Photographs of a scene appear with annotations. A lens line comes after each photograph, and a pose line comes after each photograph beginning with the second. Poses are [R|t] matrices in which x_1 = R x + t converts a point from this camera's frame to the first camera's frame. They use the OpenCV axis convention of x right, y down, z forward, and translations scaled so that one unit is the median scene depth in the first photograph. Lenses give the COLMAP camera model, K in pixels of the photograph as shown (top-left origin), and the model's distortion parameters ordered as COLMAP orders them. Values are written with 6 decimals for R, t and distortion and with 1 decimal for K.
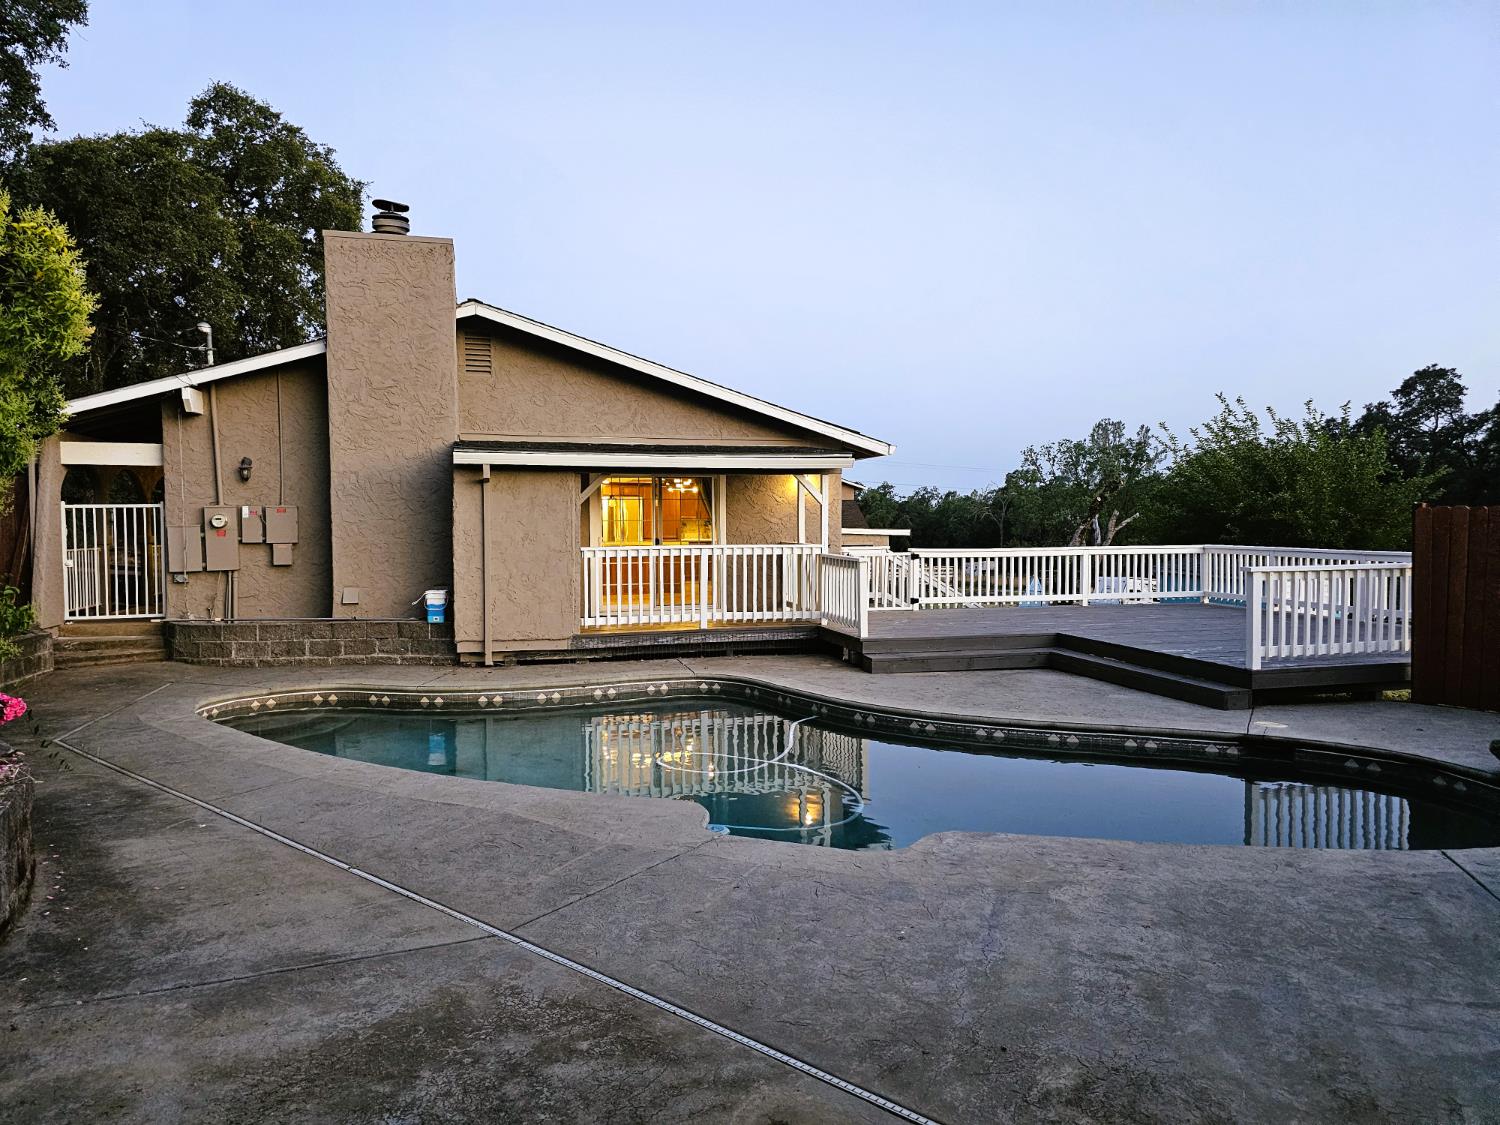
lens RADIAL K [[1006.0, 0, 738.9], [0, 1006.0, 561.9], [0, 0, 1]] dist [0.059667, -0.050665]
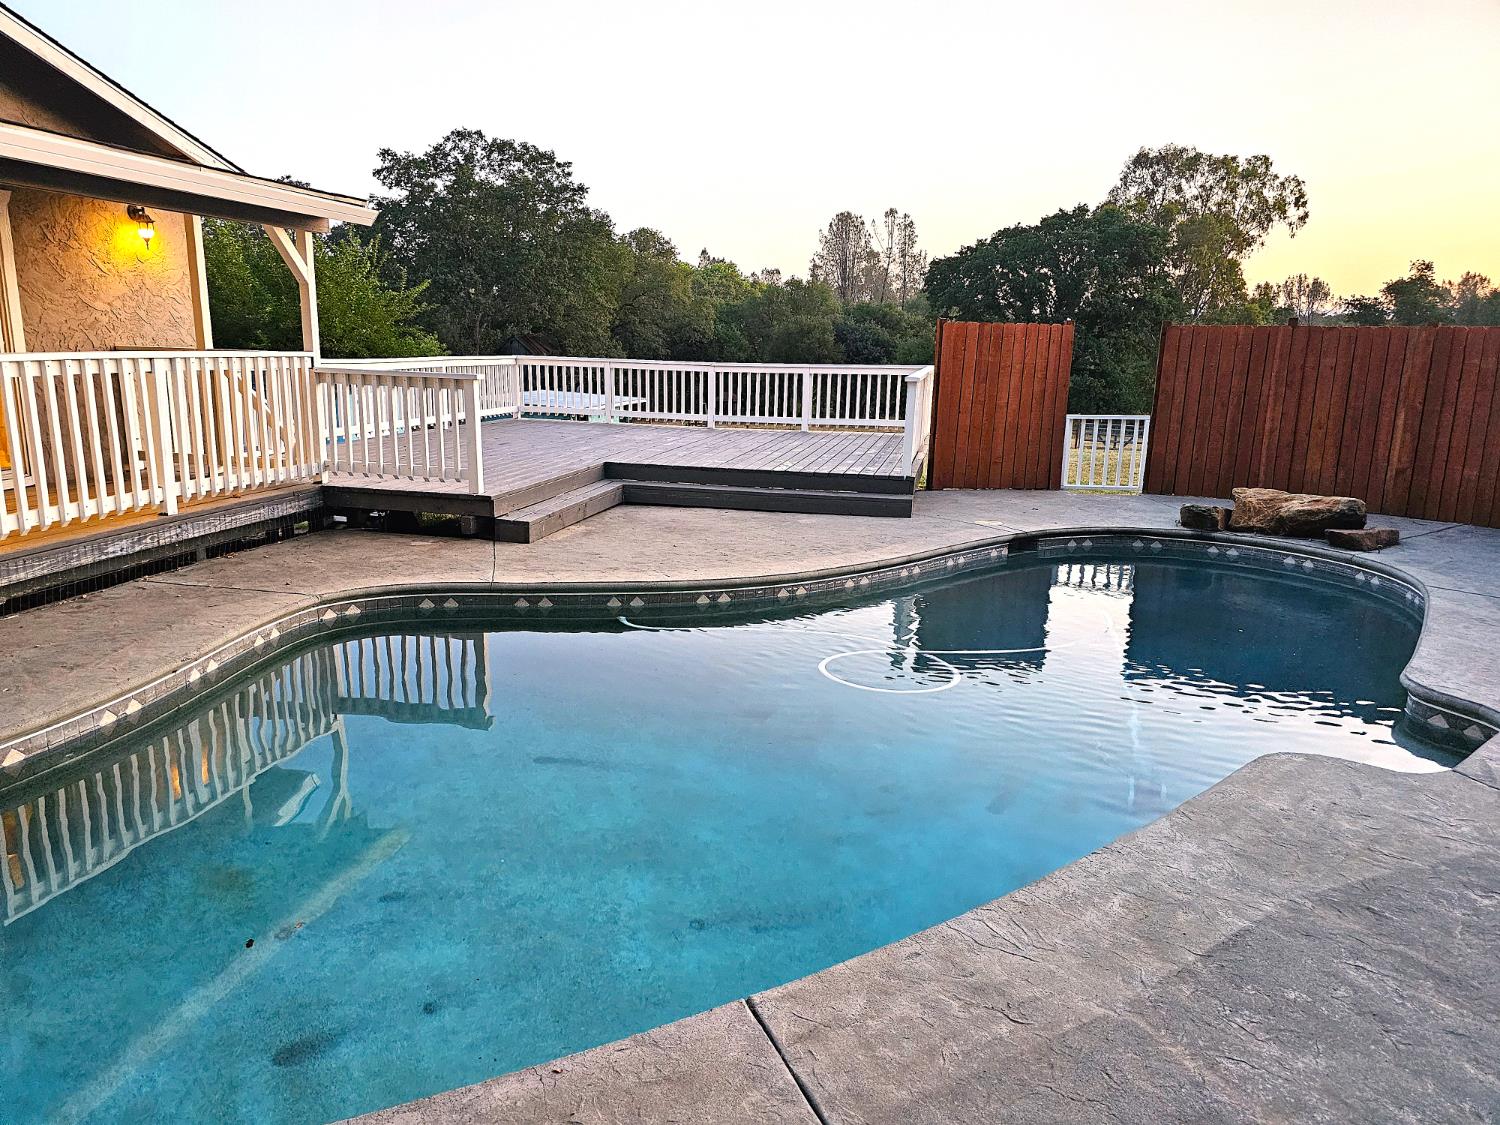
lens RADIAL K [[1006.0, 0, 738.9], [0, 1006.0, 561.9], [0, 0, 1]] dist [0.059667, -0.050665]
pose [[0.472631, -0.176574, 0.863390, -0.385356], [0.014953, 0.981187, 0.192480, -0.009293], [-0.881134, -0.078061, 0.466379, 0.506607]]
